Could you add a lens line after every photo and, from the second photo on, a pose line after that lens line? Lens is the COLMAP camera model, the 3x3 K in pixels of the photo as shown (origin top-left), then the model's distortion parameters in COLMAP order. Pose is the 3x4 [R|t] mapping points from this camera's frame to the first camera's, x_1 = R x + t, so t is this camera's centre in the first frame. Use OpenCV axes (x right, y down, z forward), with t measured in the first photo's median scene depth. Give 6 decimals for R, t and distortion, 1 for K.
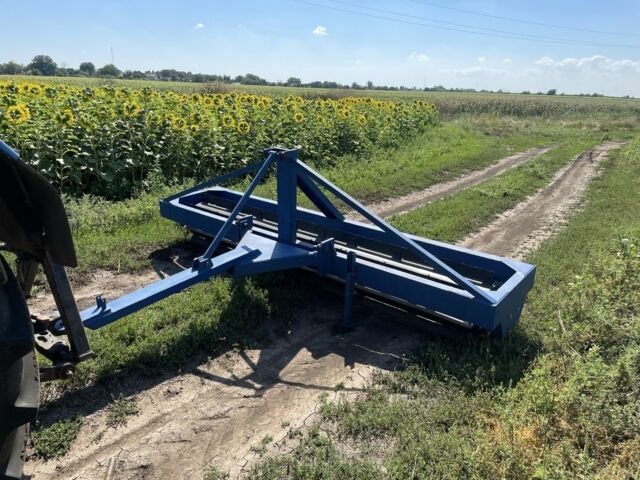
lens RADIAL K [[482.8, 0, 320.0], [0, 482.8, 240.0], [0, 0, 1]] dist [0.005104, -0.004187]
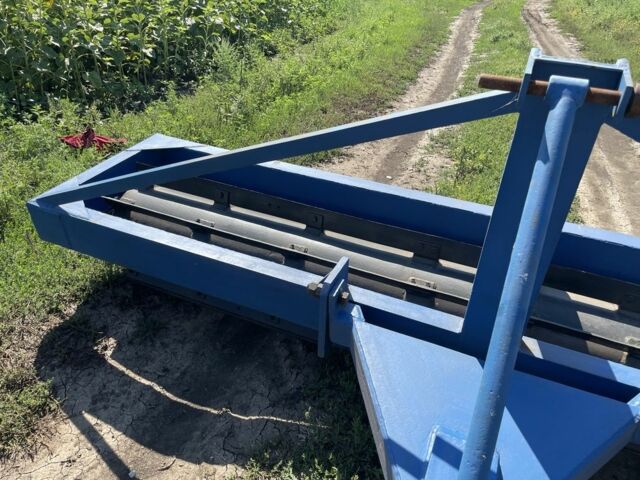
lens RADIAL K [[482.8, 0, 320.0], [0, 482.8, 240.0], [0, 0, 1]] dist [0.005104, -0.004187]
pose [[0.963955, -0.144165, 0.223622, -0.140006], [0.083963, 0.962360, 0.258482, -0.091848], [-0.252469, -0.230389, 0.939777, 0.406565]]
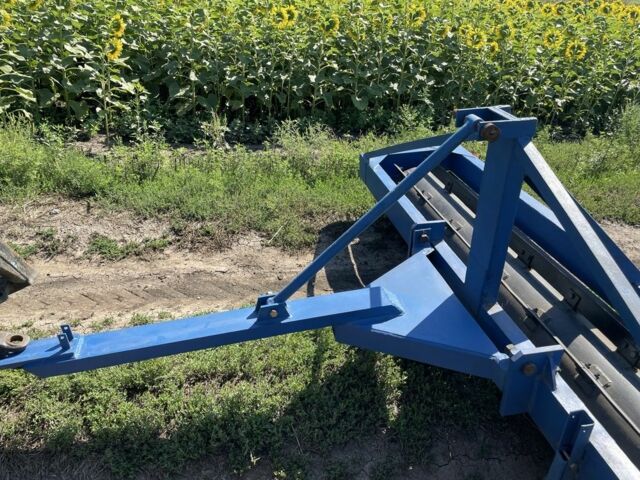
lens RADIAL K [[482.8, 0, 320.0], [0, 482.8, 240.0], [0, 0, 1]] dist [0.005104, -0.004187]
pose [[0.762398, 0.293423, -0.576760, 0.044356], [-0.196753, 0.954201, 0.225363, -0.075655], [0.616471, -0.058337, 0.785213, 0.284077]]
